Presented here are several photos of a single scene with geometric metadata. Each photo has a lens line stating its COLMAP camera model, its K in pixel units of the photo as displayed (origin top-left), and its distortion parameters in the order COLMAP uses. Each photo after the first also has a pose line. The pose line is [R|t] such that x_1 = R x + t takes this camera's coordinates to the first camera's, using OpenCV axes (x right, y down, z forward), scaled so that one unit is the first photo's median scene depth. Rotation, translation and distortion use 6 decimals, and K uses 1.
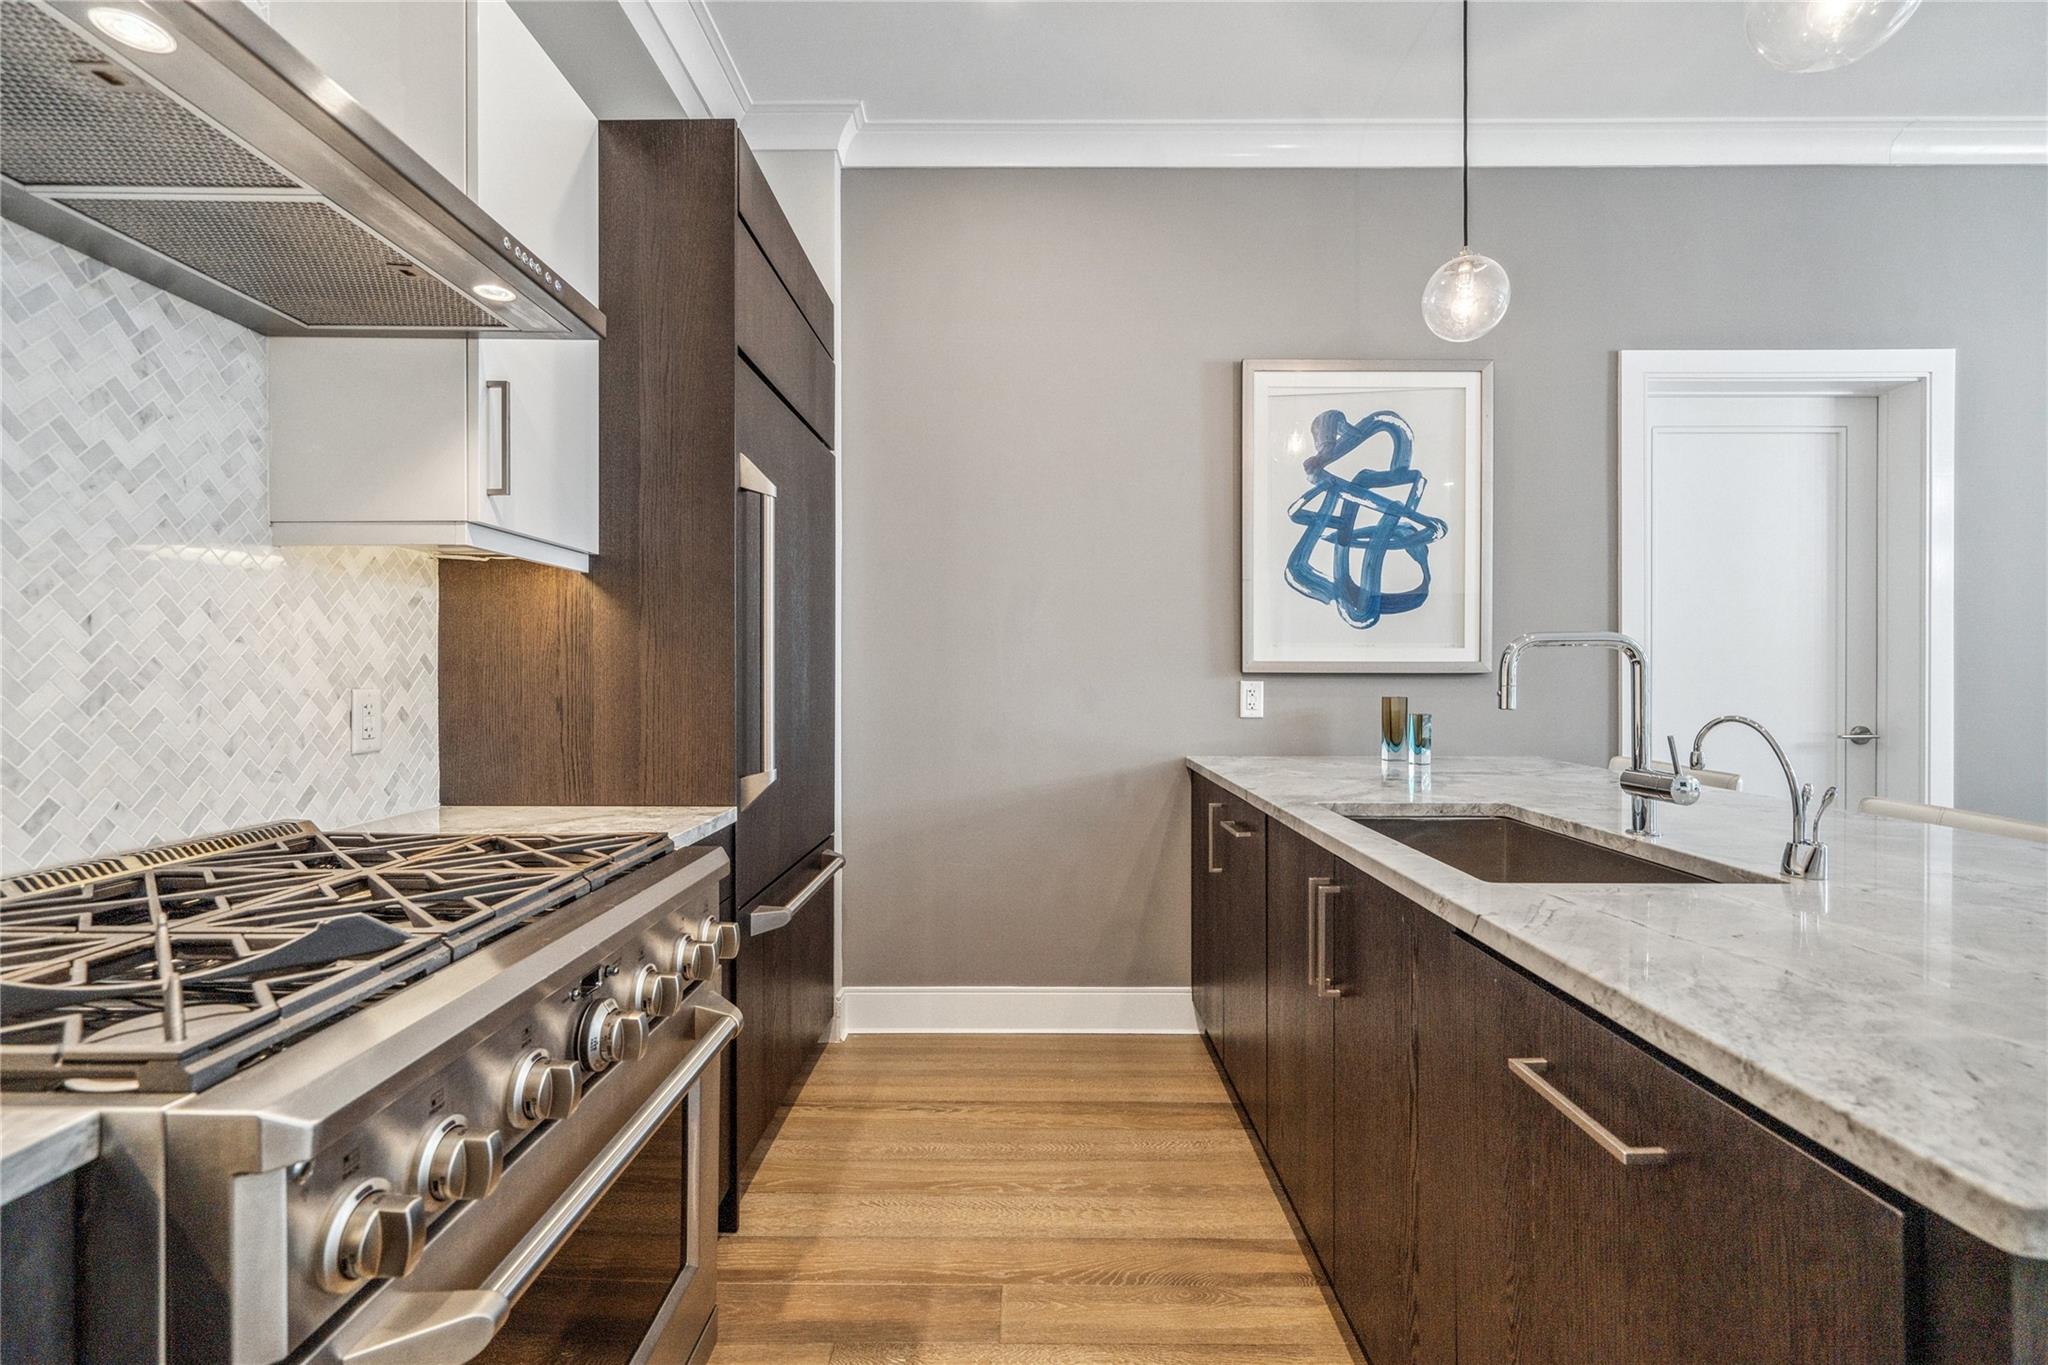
lens RADIAL K [[937.5, 0, 1023.4], [0, 937.5, 676.4], [0, 0, 1]] dist [-0.007774, 0.004314]
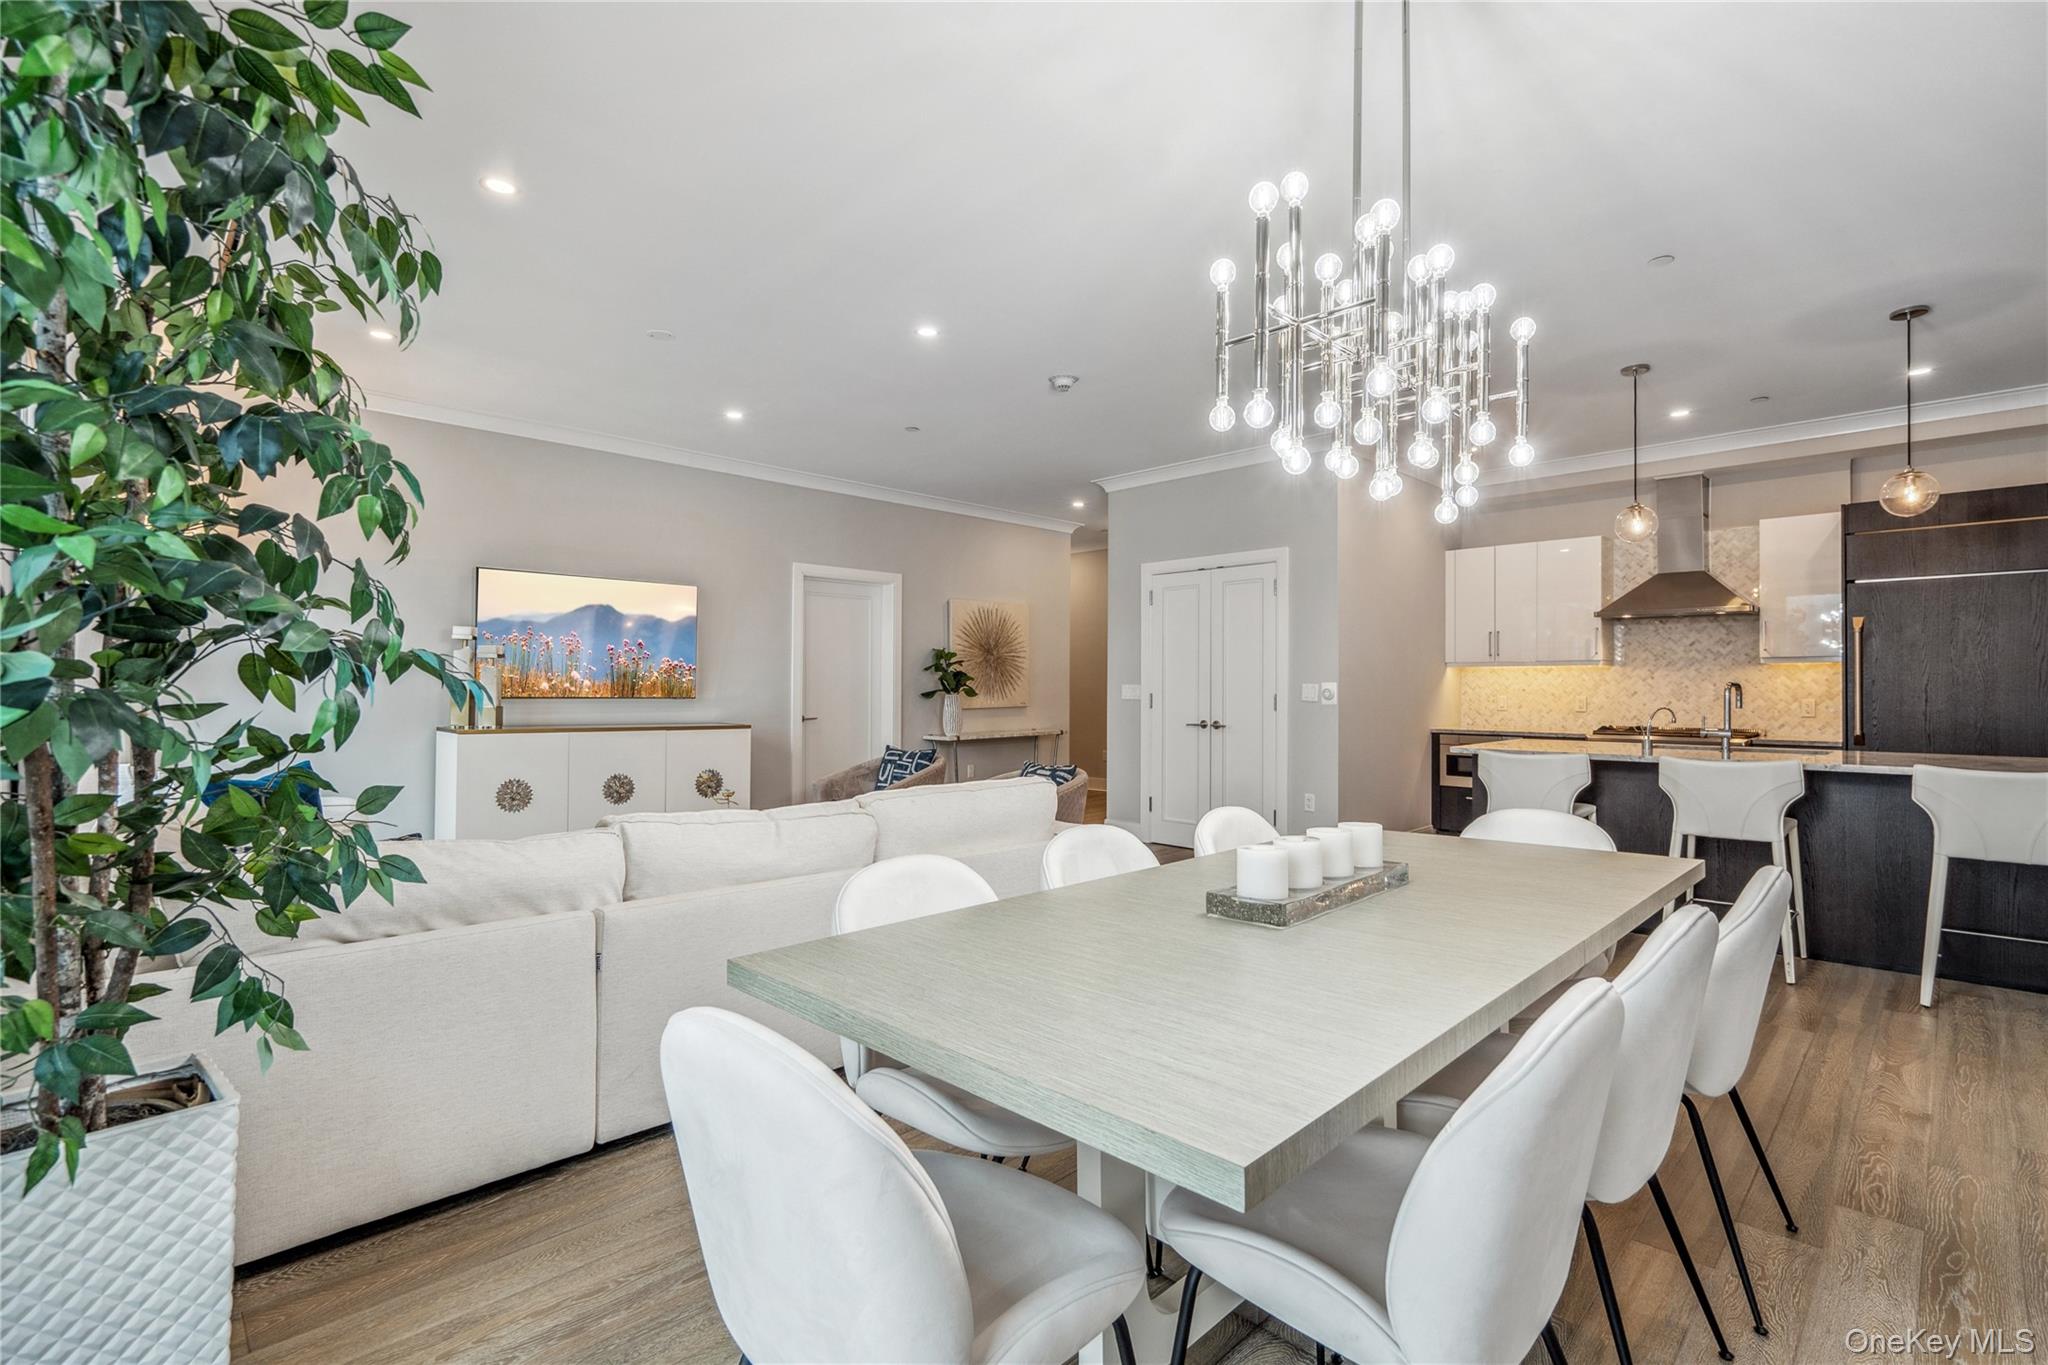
lens RADIAL K [[937.5, 0, 1021.3], [0, 937.5, 681.8], [0, 0, 1]] dist [-0.007774, 0.004314]
pose [[-0.708457, -0.007868, -0.705710, 2.294937], [-0.007254, 0.999966, -0.003867, -0.010905], [0.705717, 0.002380, -0.708490, 0.816579]]
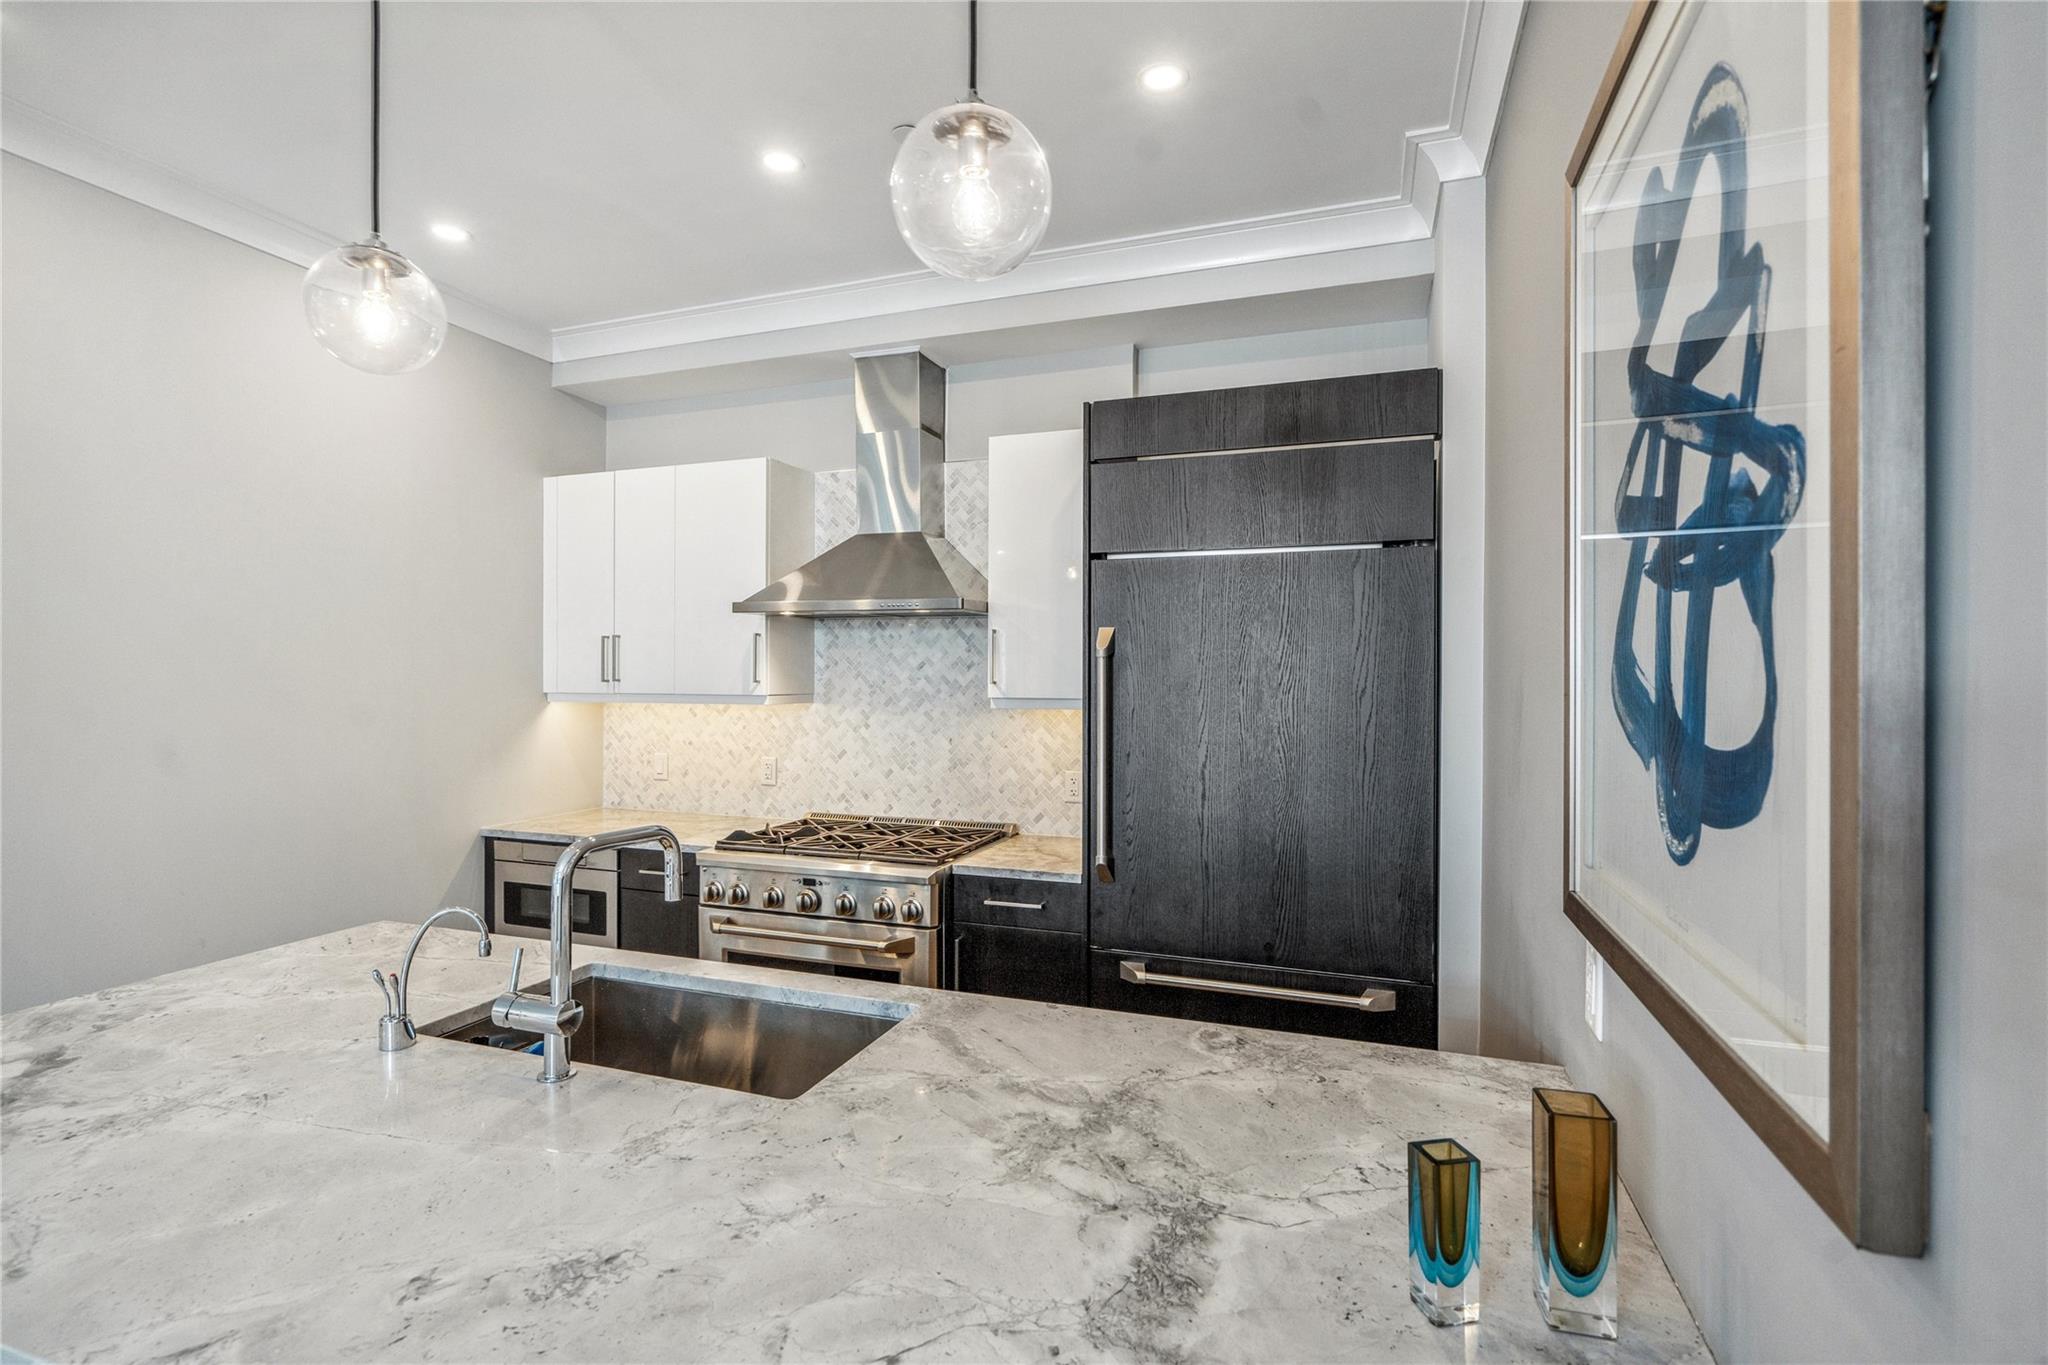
lens RADIAL K [[937.5, 0, 1033.6], [0, 937.5, 681.9], [0, 0, 1]] dist [-0.007774, 0.004314]
pose [[-0.326325, 0.003107, -0.945253, 0.712918], [-0.007610, 0.999954, 0.005914, -0.109187], [0.945227, 0.009123, -0.326286, 0.912808]]
